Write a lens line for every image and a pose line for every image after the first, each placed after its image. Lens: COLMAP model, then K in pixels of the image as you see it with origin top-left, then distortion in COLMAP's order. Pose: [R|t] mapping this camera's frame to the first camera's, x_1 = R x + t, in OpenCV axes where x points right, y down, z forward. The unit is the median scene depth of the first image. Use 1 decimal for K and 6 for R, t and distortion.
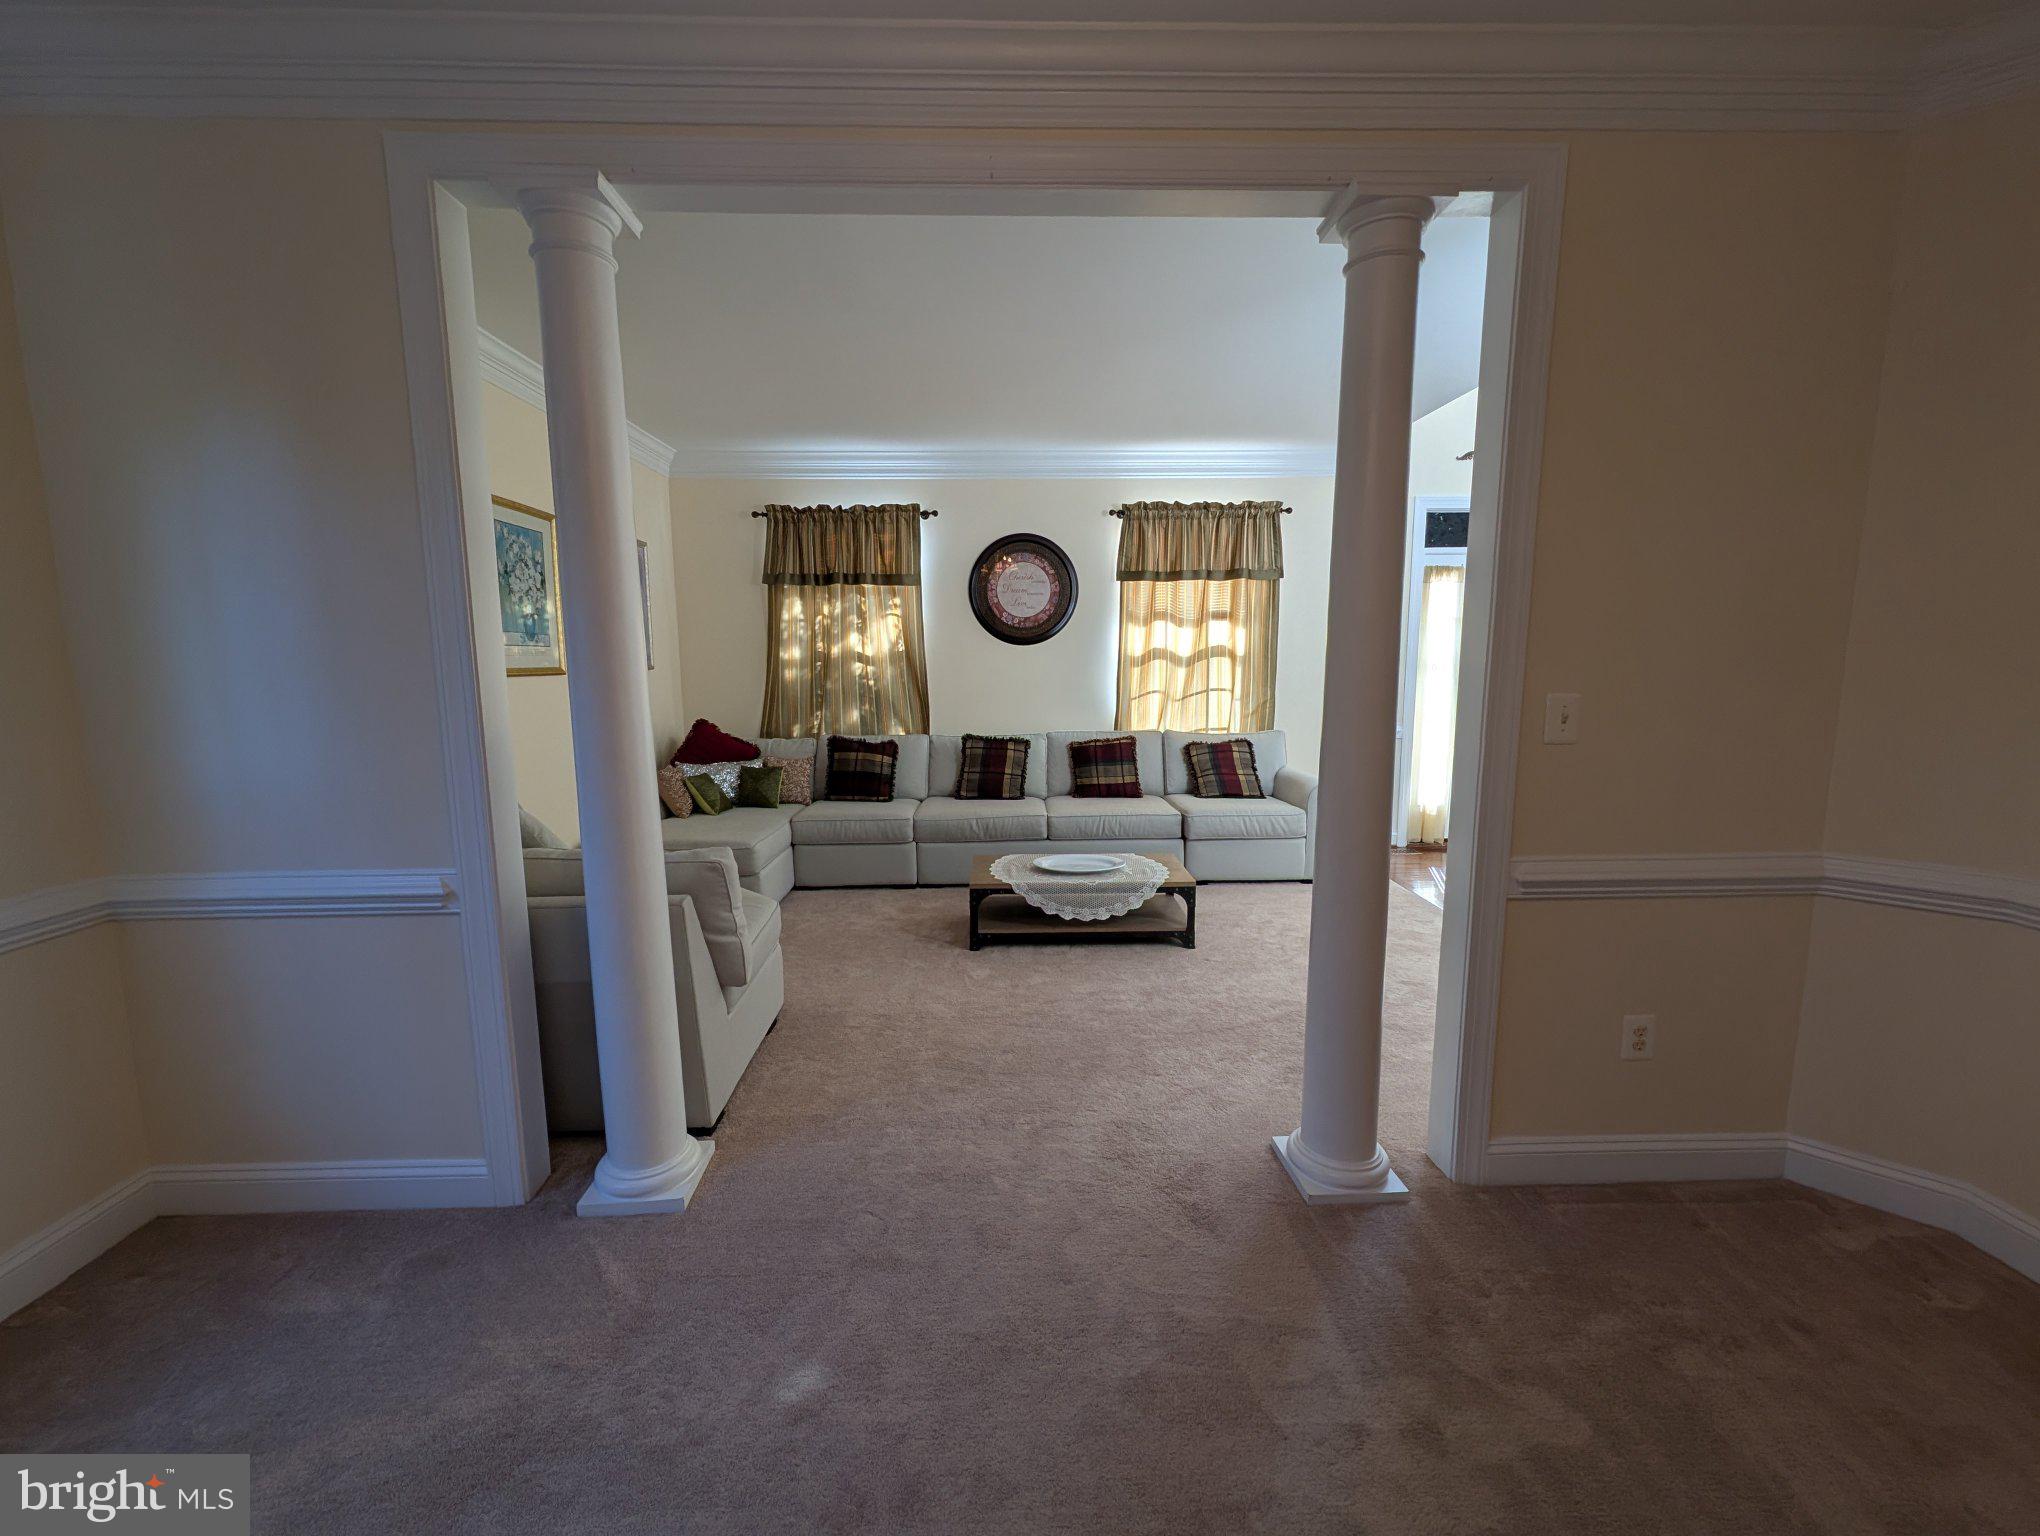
lens RADIAL K [[843.4, 0, 1013.9], [0, 843.4, 770.2], [0, 0, 1]] dist [0.003025, -0.002590]
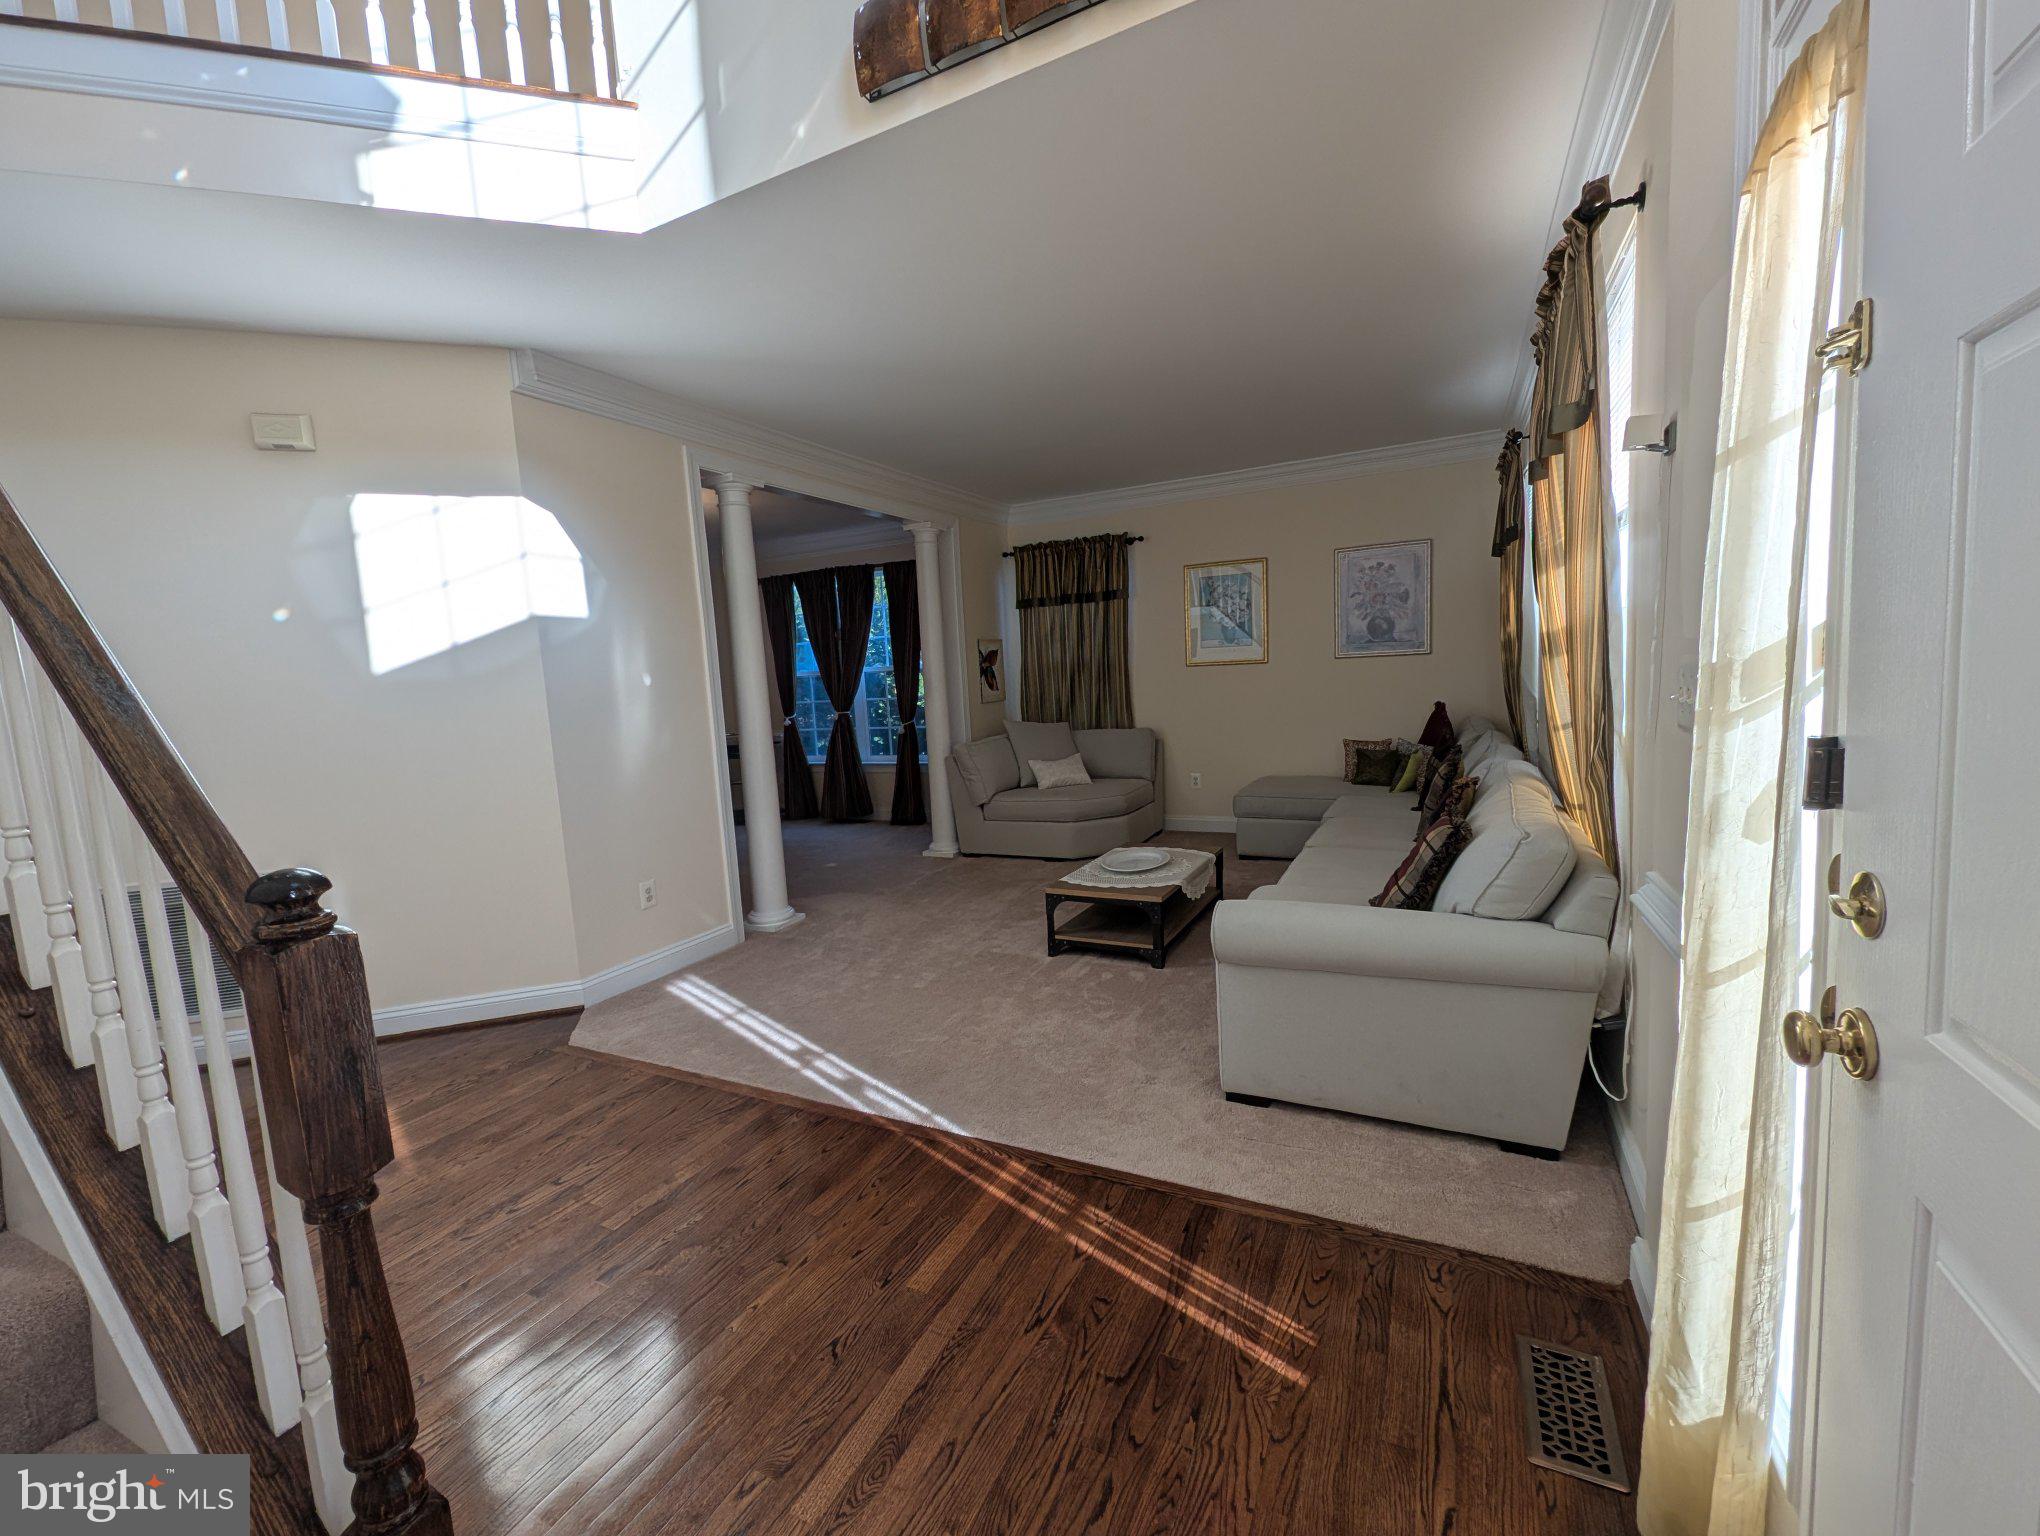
lens RADIAL K [[843.4, 0, 1013.7], [0, 843.4, 769.5], [0, 0, 1]] dist [0.003025, -0.002590]
pose [[-0.475439, 0.131930, -0.869800, 0.774248], [-0.065824, 0.980586, 0.184714, -0.133092], [0.877283, 0.145074, -0.457524, 1.004745]]
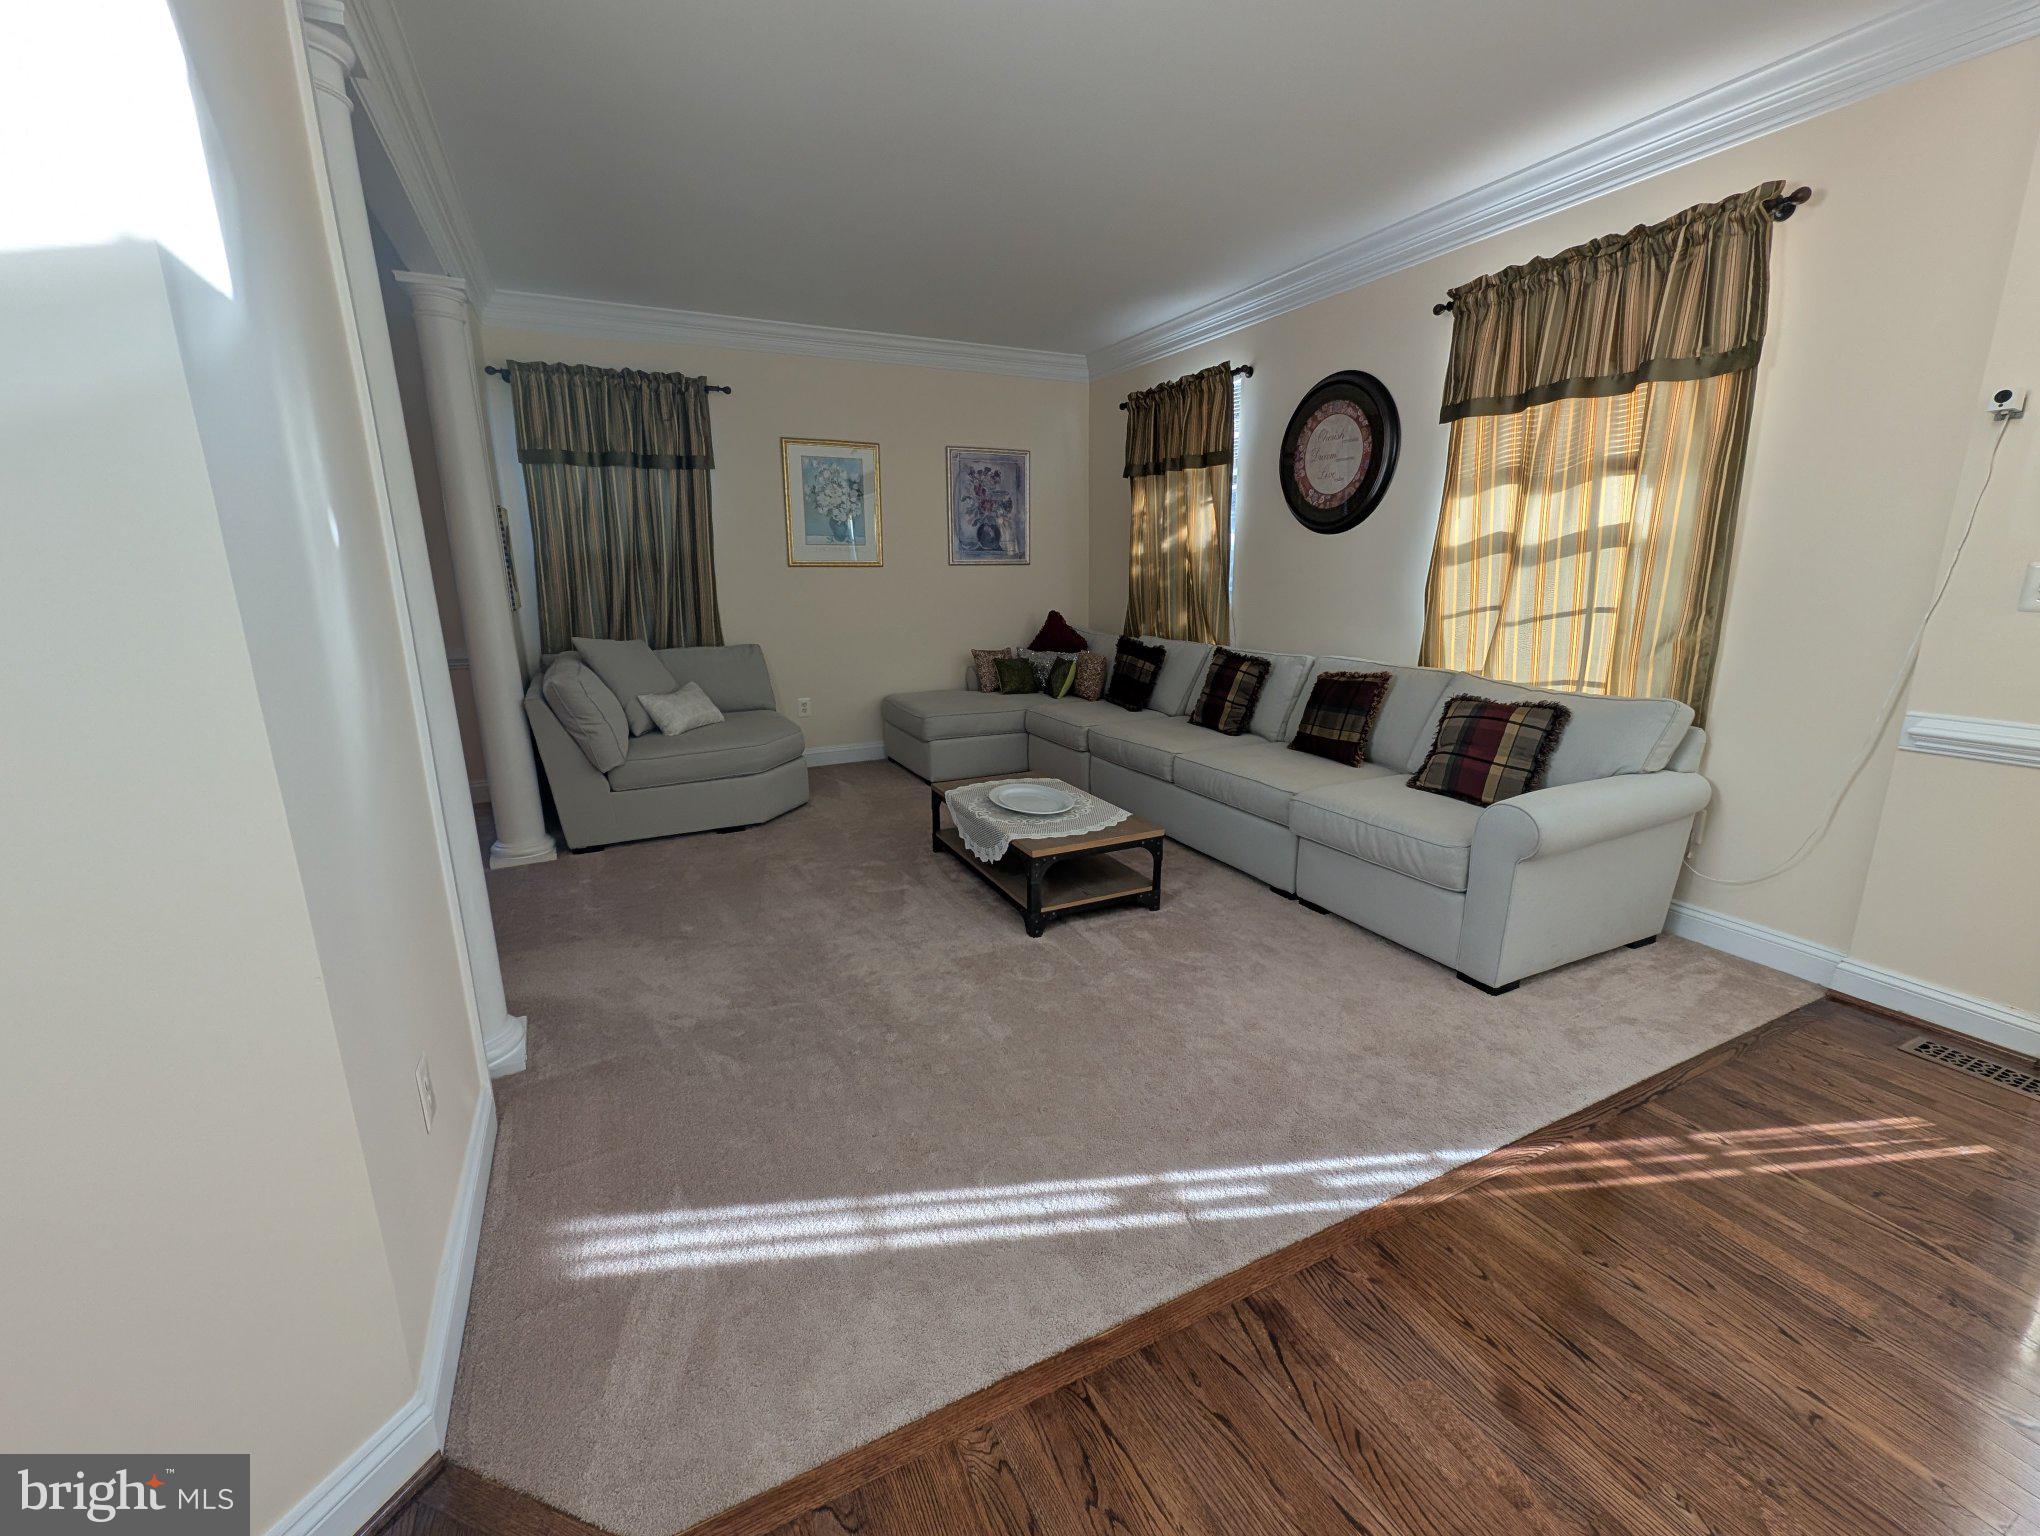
lens RADIAL K [[843.4, 0, 1015.1], [0, 843.4, 767.4], [0, 0, 1]] dist [0.003025, -0.002590]
pose [[0.415389, 0.217421, -0.883278, 0.615627], [-0.121304, 0.975583, 0.183095, -0.055249], [0.901519, 0.031089, 0.431621, 0.473339]]
